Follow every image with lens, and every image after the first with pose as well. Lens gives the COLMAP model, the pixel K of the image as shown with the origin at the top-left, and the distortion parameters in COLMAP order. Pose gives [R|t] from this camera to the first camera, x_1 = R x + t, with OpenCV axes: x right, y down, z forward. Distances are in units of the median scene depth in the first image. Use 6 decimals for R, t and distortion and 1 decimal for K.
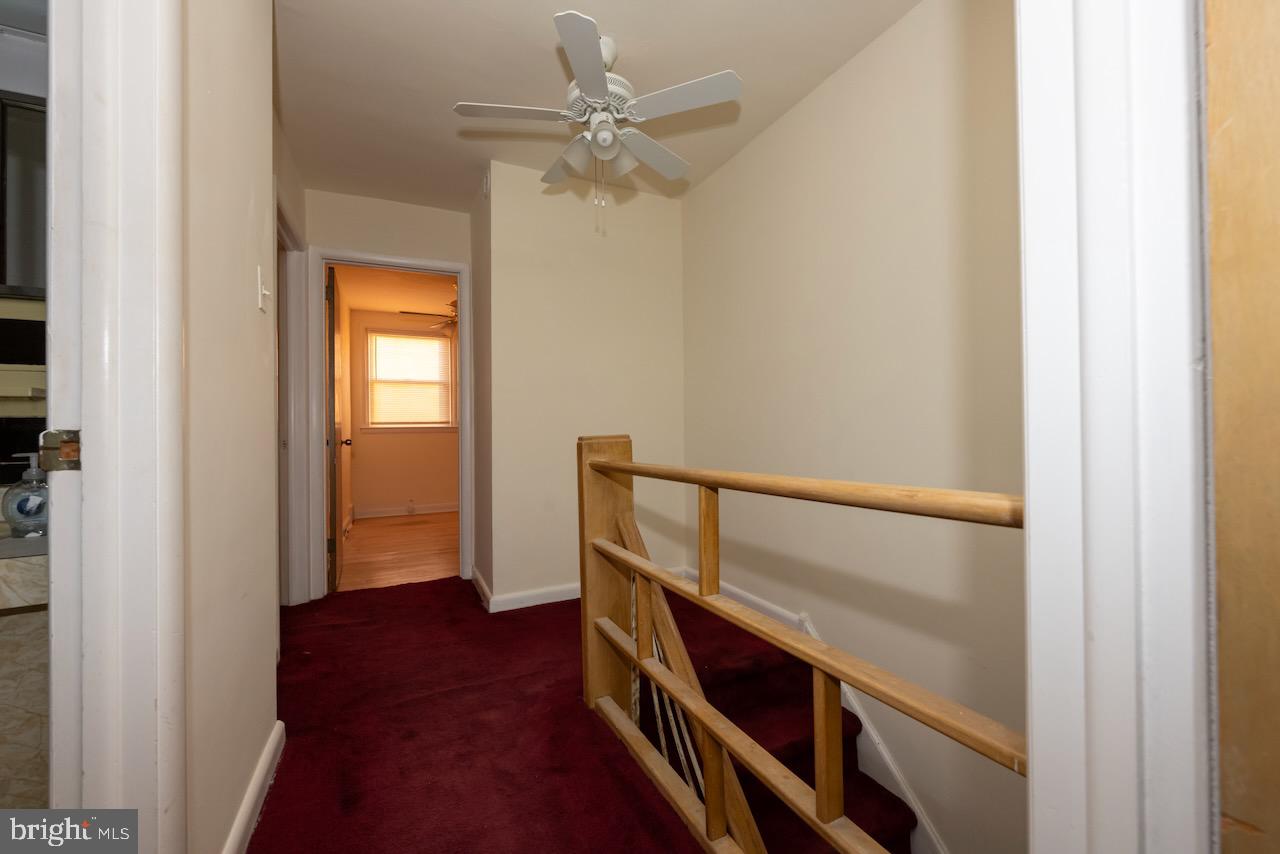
lens RADIAL K [[519.8, 0, 650.2], [0, 519.8, 427.3], [0, 0, 1]] dist [0.002926, -0.000290]
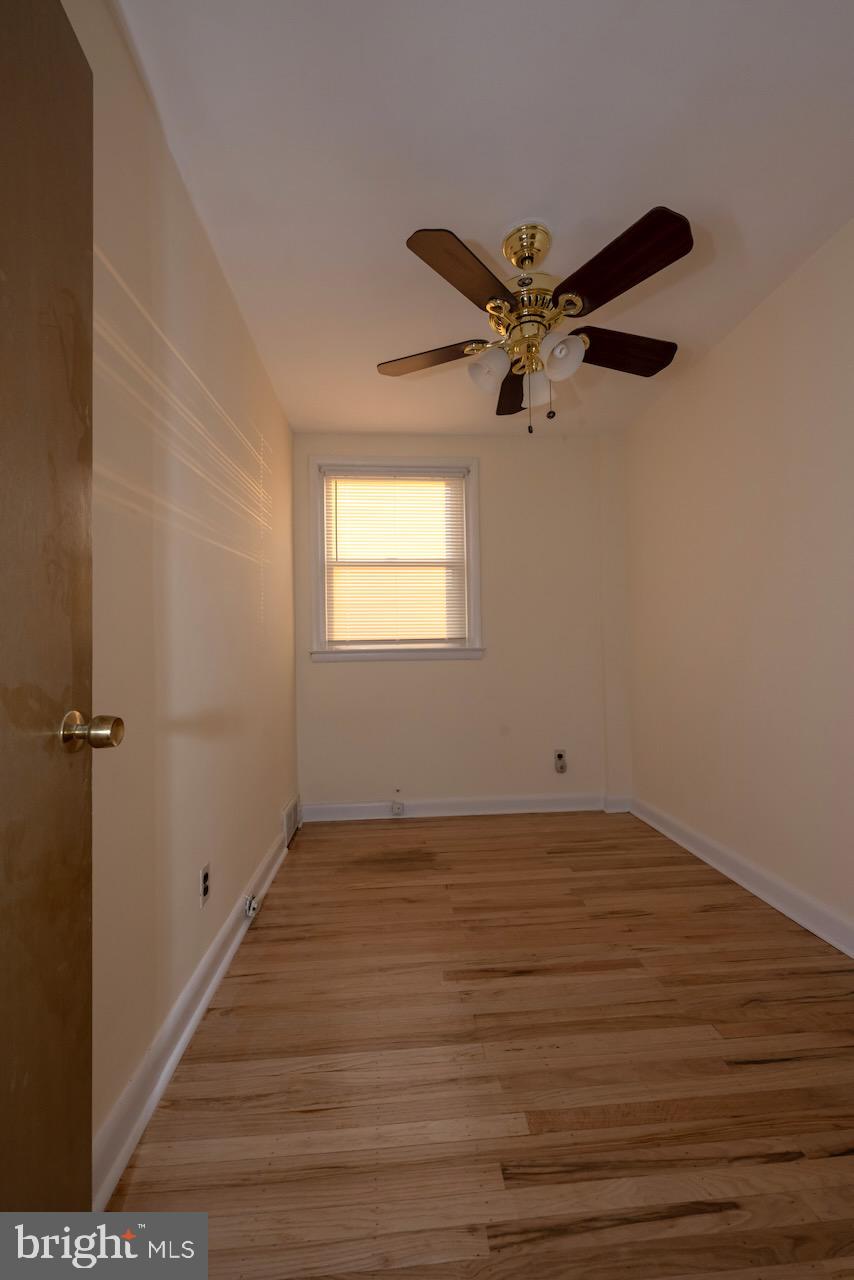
lens RADIAL K [[519.8, 0, 422.7], [0, 519.8, 645.1], [0, 0, 1]] dist [0.002926, -0.000290]
pose [[0.949903, -0.002895, -0.312533, -0.276203], [0.002247, 0.999995, -0.002434, -0.002692], [0.312538, 0.001610, 0.949904, 0.519307]]
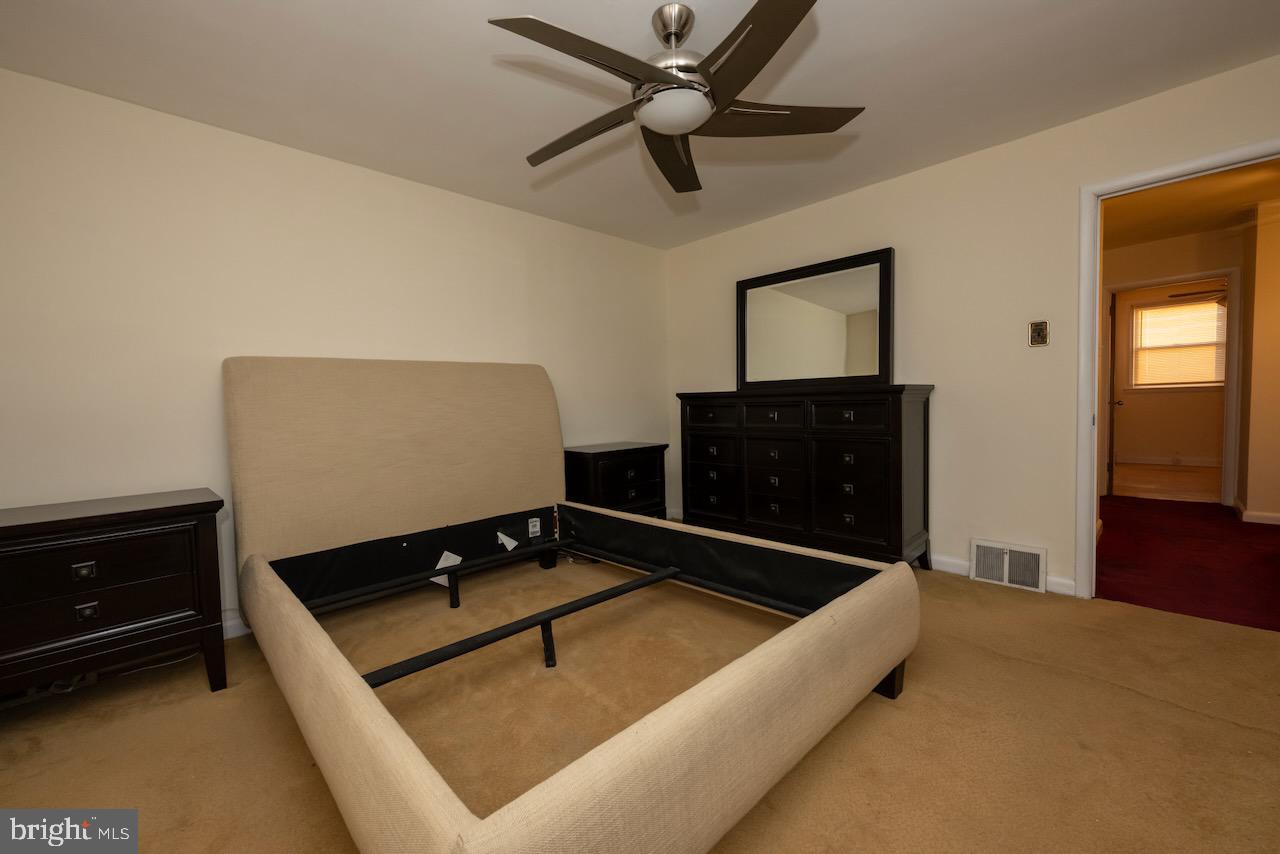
lens RADIAL K [[519.8, 0, 635.0], [0, 519.8, 429.1], [0, 0, 1]] dist [0.002926, -0.000290]
pose [[0.324089, 0.049951, -0.944707, 0.229204], [0.038569, 0.997077, 0.065952, -0.029694], [0.945240, -0.057810, 0.321215, -0.480470]]
